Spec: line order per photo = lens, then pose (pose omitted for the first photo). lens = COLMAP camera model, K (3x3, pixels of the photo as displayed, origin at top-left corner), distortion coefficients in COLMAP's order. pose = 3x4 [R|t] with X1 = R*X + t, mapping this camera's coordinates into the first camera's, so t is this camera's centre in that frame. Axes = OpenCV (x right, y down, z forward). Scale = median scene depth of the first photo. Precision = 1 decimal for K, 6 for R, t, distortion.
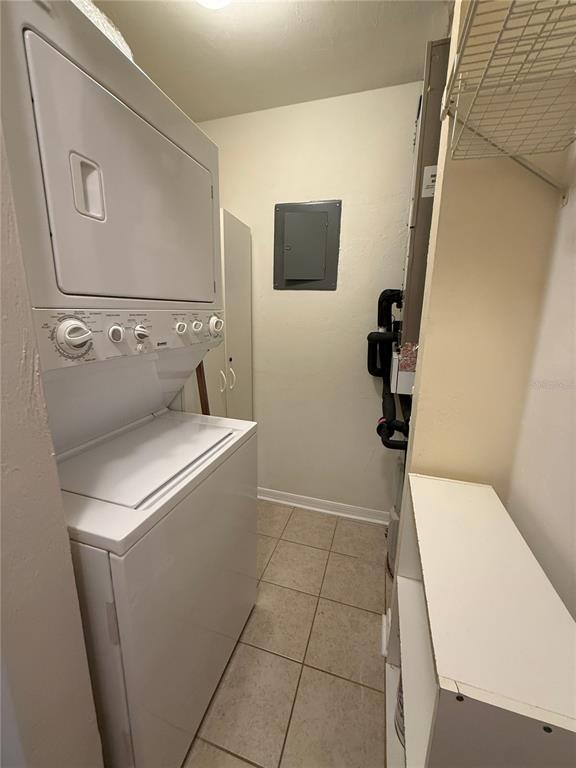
lens RADIAL K [[306.9, 0, 288.7], [0, 306.9, 381.4], [0, 0, 1]] dist [0.001109, 0.000388]
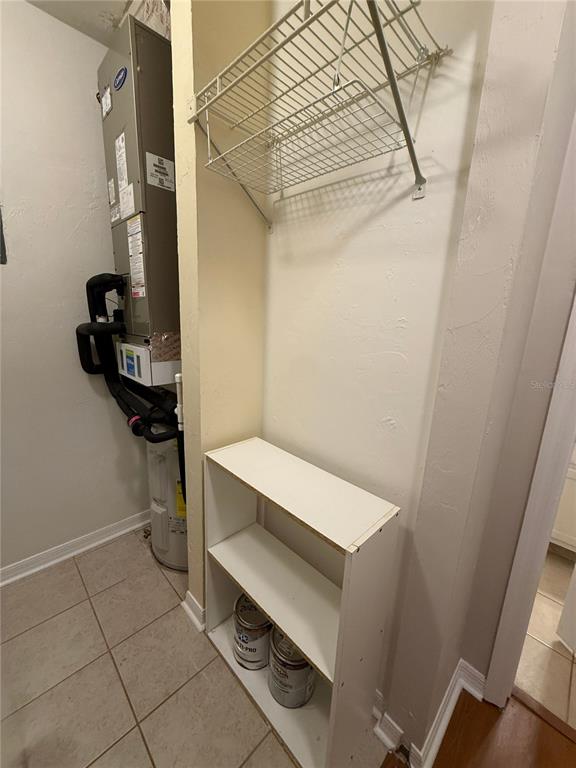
lens RADIAL K [[306.9, 0, 288.7], [0, 306.9, 381.4], [0, 0, 1]] dist [0.001109, 0.000388]
pose [[0.475453, -0.187981, 0.859423, -0.251411], [0.154864, 0.979533, 0.128578, -0.030040], [-0.866003, 0.071961, 0.494833, 0.136750]]
